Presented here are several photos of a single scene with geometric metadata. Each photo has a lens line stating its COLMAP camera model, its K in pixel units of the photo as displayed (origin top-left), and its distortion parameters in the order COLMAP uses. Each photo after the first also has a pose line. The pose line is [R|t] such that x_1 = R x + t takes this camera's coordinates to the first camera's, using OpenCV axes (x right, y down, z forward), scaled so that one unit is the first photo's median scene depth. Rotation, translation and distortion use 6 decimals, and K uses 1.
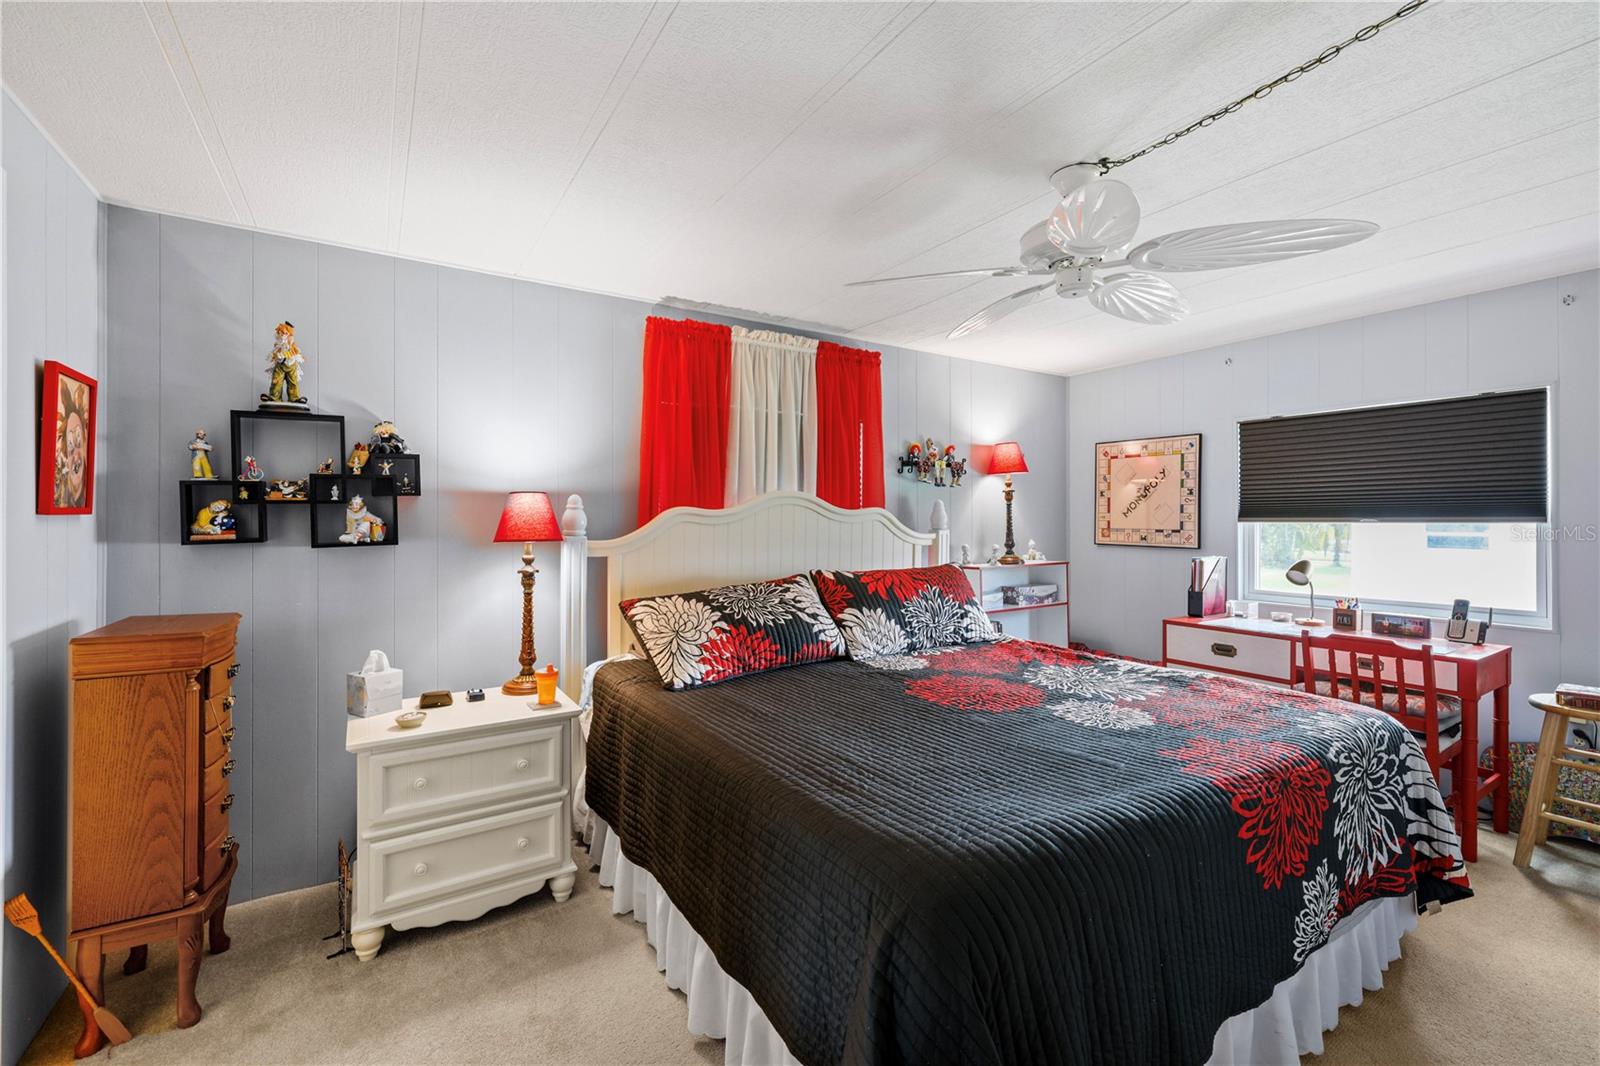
lens RADIAL K [[689.2, 0, 803.4], [0, 689.2, 522.2], [0, 0, 1]] dist [0.000734, 0.000031]
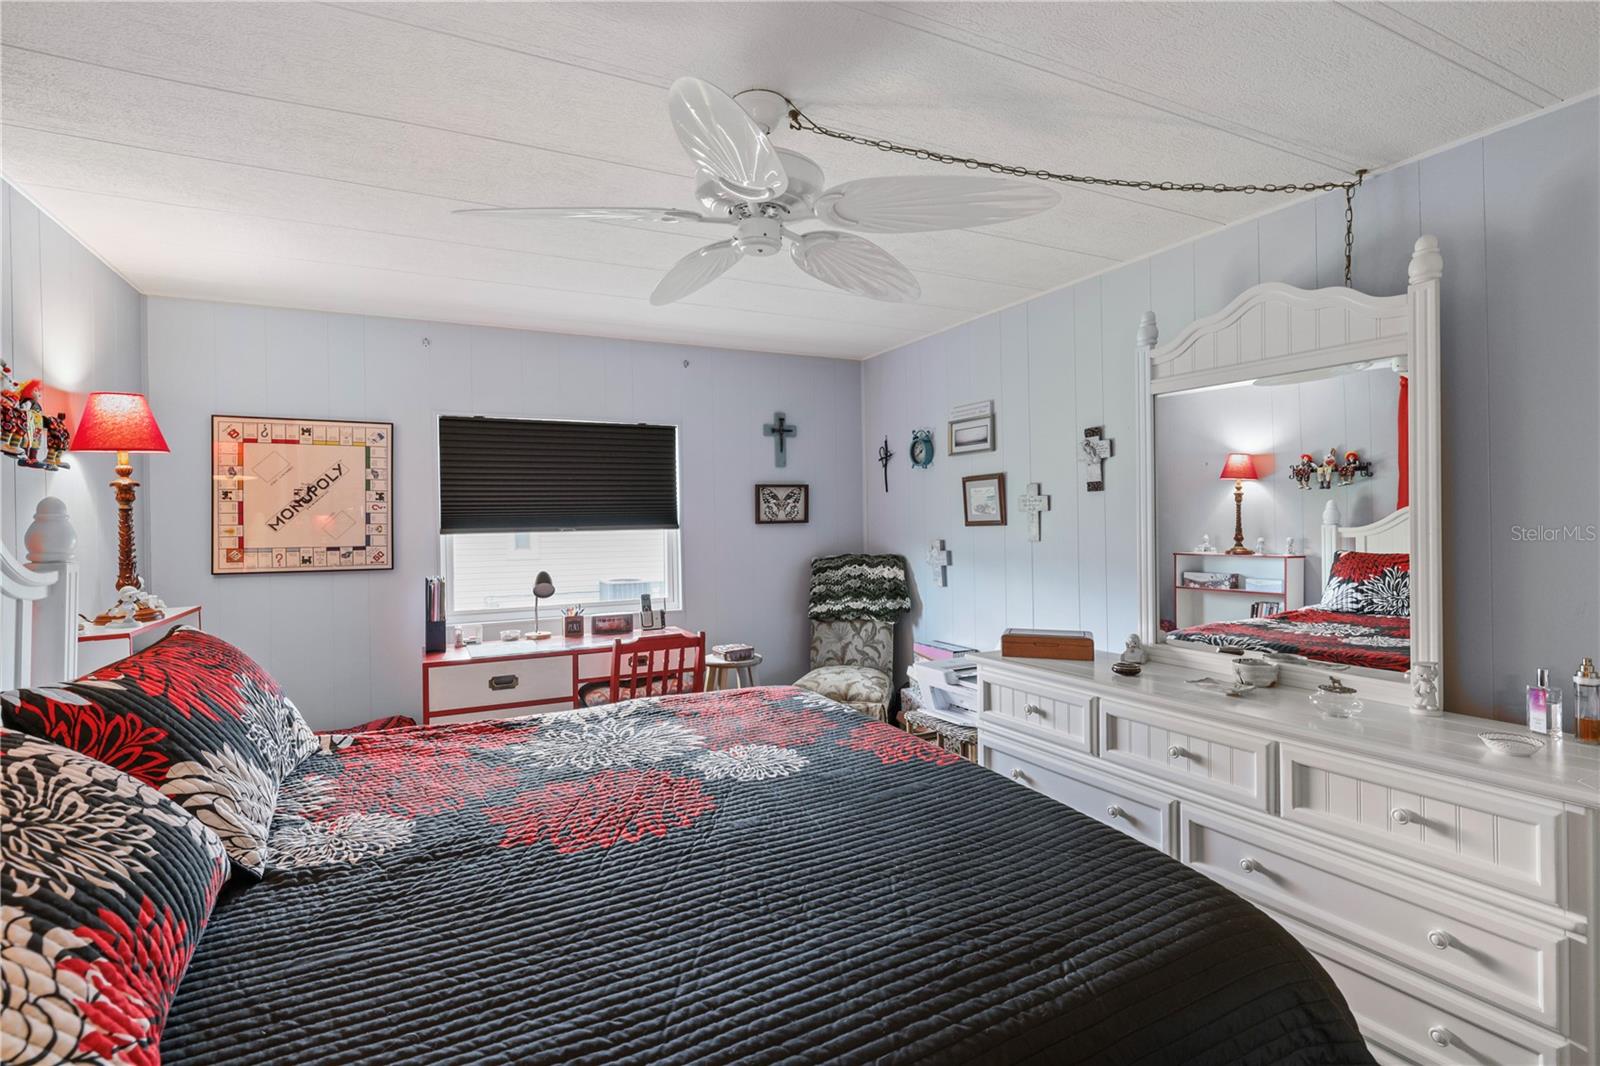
lens RADIAL K [[768.5, 0, 806.3], [0, 768.5, 522.2], [0, 0, 1]] dist [0.002781, 0.000709]
pose [[0.087772, -0.002498, 0.996137, -0.273389], [0.021711, 0.999764, 0.000594, -0.005728], [-0.995904, 0.021575, 0.087805, 0.474066]]
